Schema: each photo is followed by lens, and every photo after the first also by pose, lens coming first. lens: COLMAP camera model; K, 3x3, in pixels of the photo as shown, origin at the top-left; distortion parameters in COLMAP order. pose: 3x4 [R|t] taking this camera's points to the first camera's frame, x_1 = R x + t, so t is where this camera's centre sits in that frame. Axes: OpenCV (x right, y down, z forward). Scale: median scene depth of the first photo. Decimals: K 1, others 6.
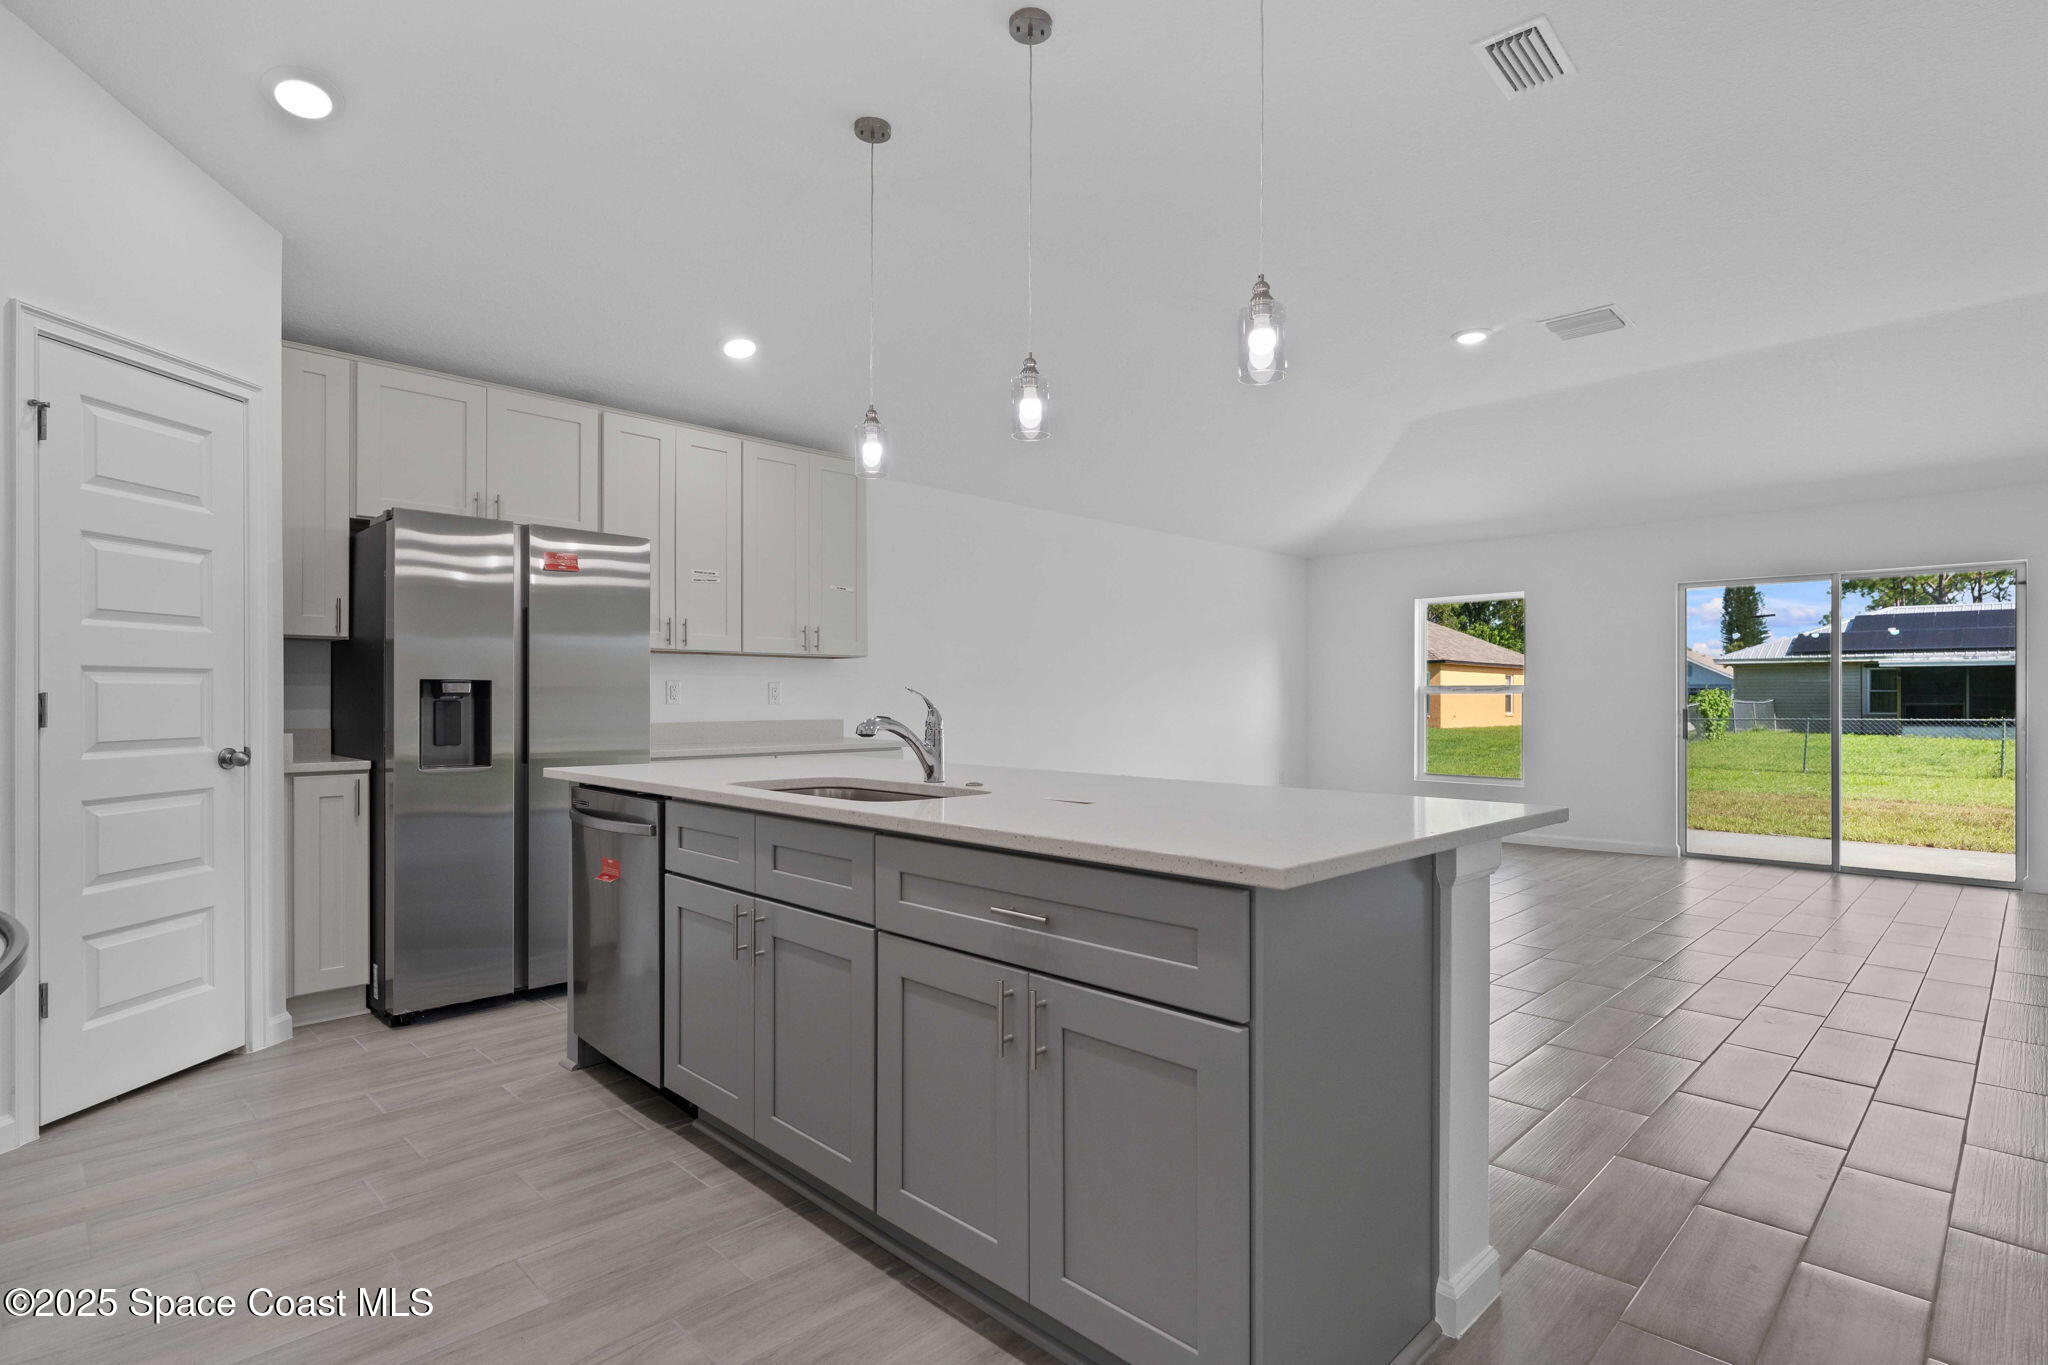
lens RADIAL K [[1018.0, 0, 1014.6], [0, 1018.0, 692.5], [0, 0, 1]] dist [0.000783, 0.000460]
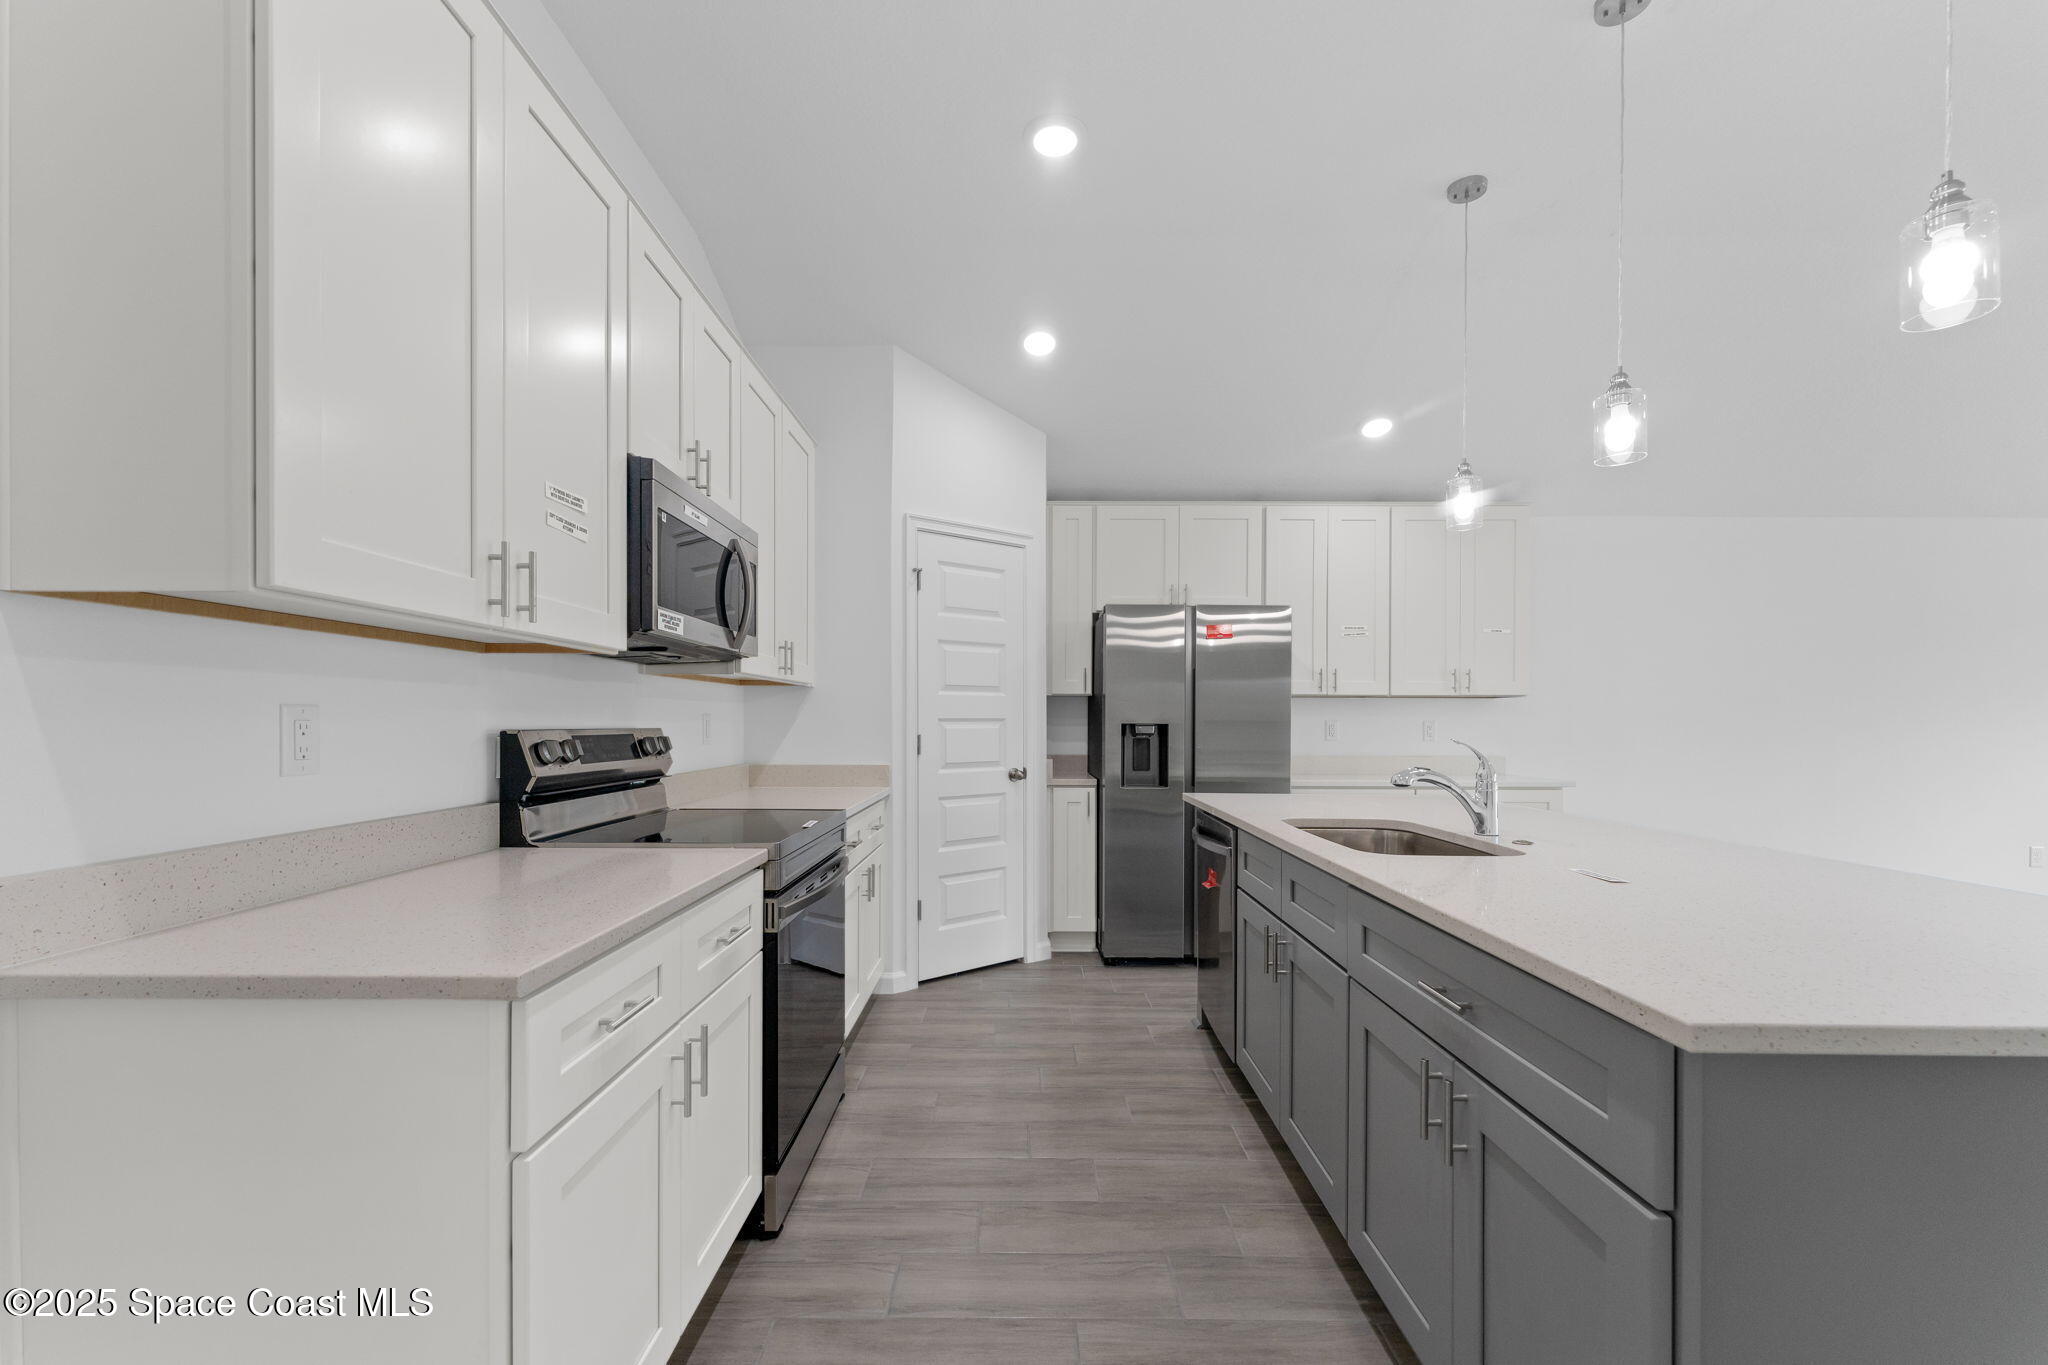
lens RADIAL K [[827.9, 0, 1017.2], [0, 827.9, 722.4], [0, 0, 1]] dist [-0.000970, -0.000255]
pose [[0.704706, 0.001321, -0.709498, 0.153285], [0.001545, 0.999993, 0.003396, -0.021831], [0.709498, -0.003489, 0.704699, 0.101836]]
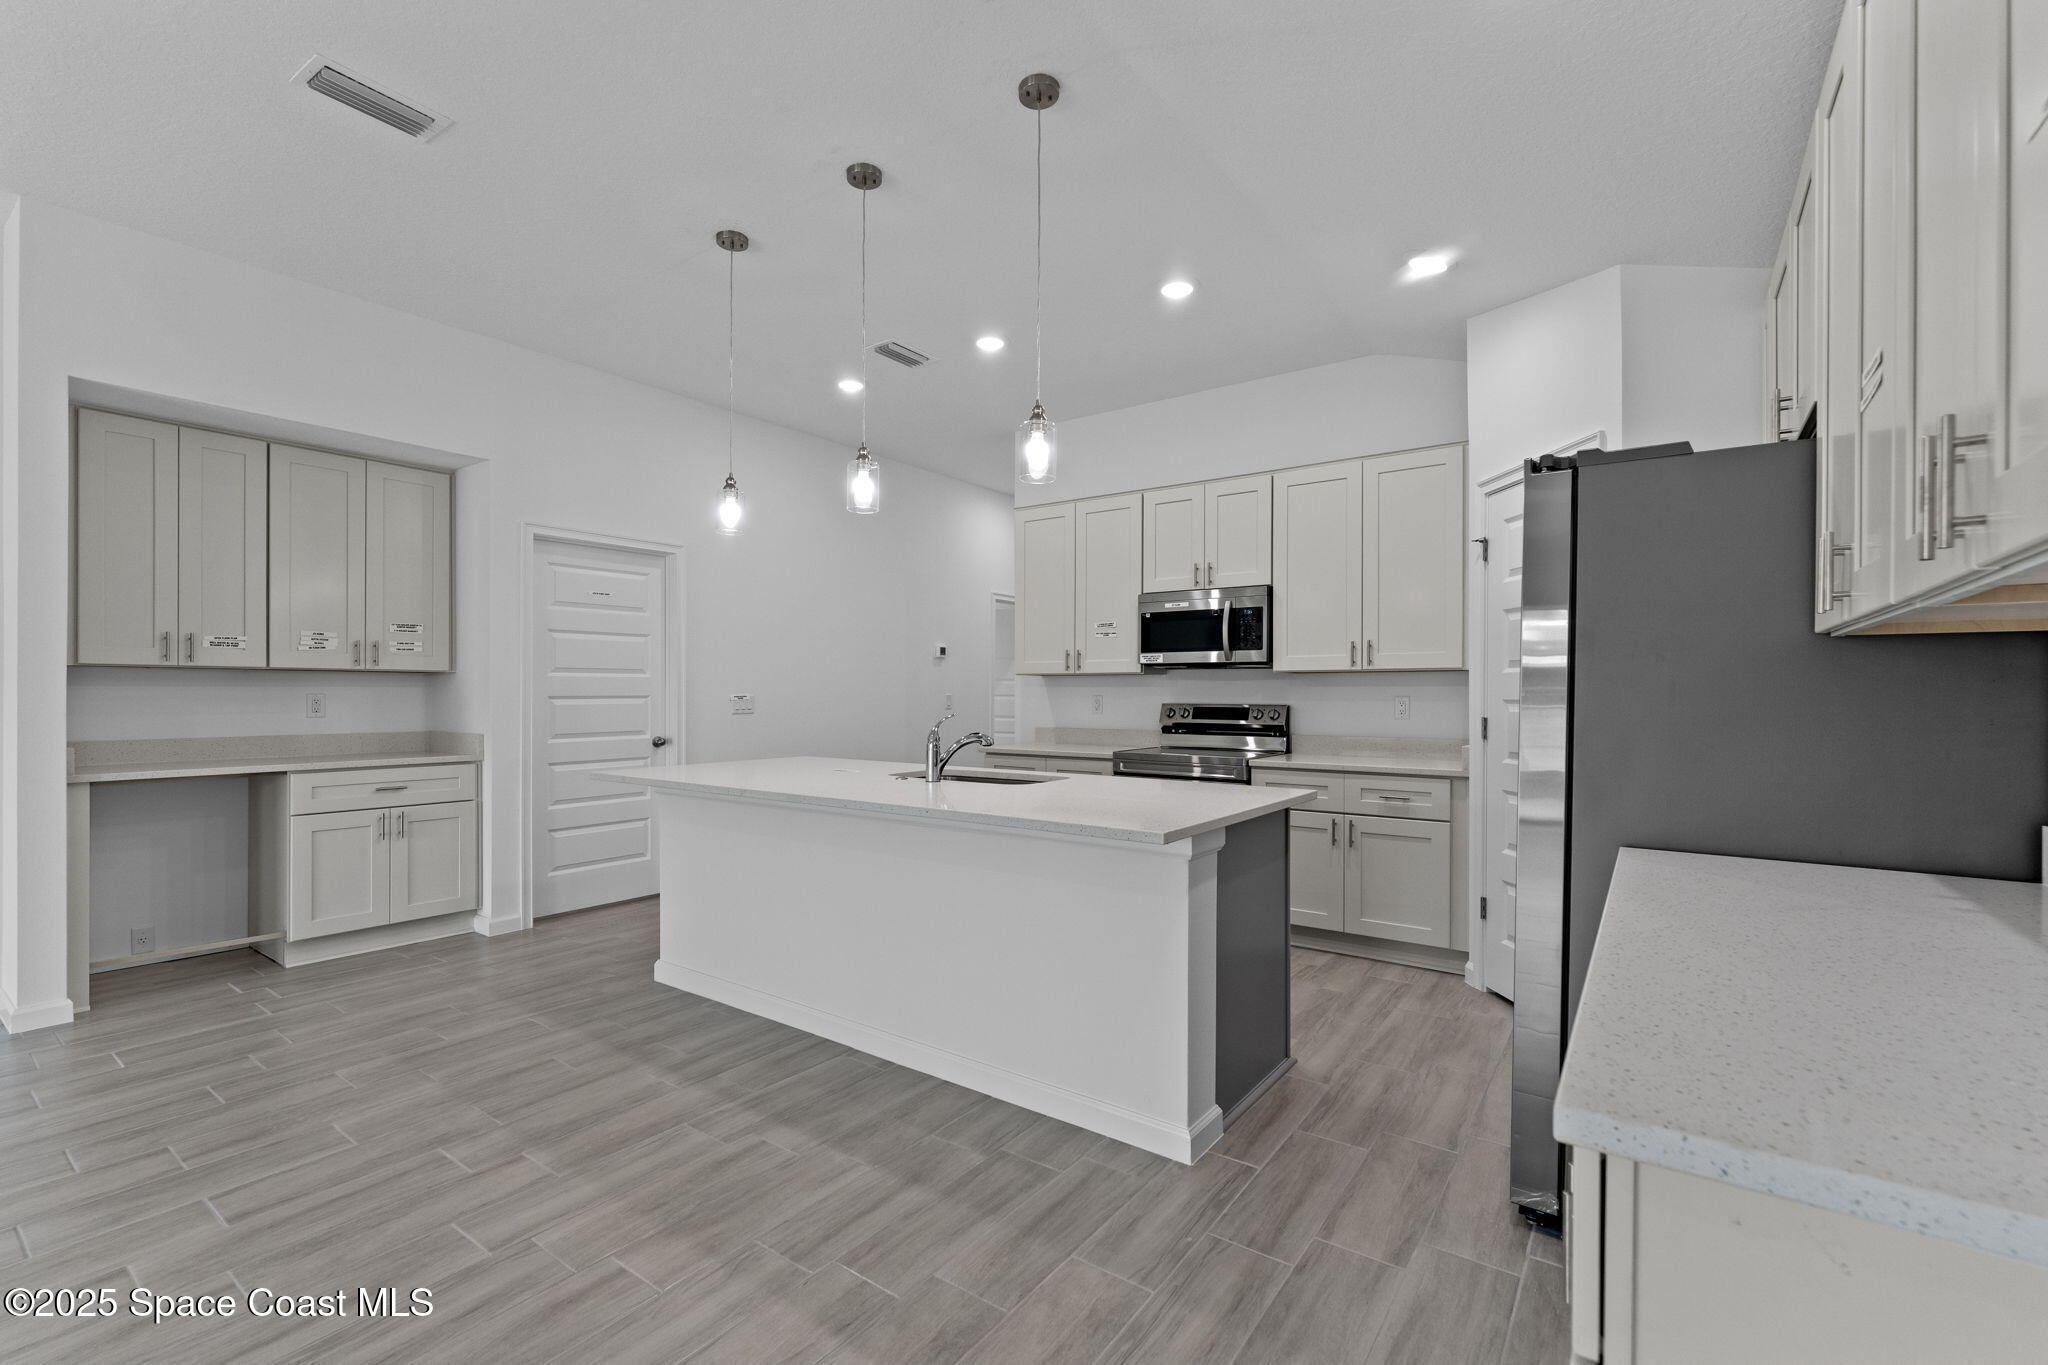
lens RADIAL K [[888.1, 0, 1015.0], [0, 888.1, 695.2], [0, 0, 1]] dist [0.000865, -0.000029]
pose [[-0.987718, -0.004622, -0.156177, 0.003233], [-0.003957, 0.999982, -0.004568, -0.022494], [0.156195, -0.003894, -0.987719, 1.995734]]
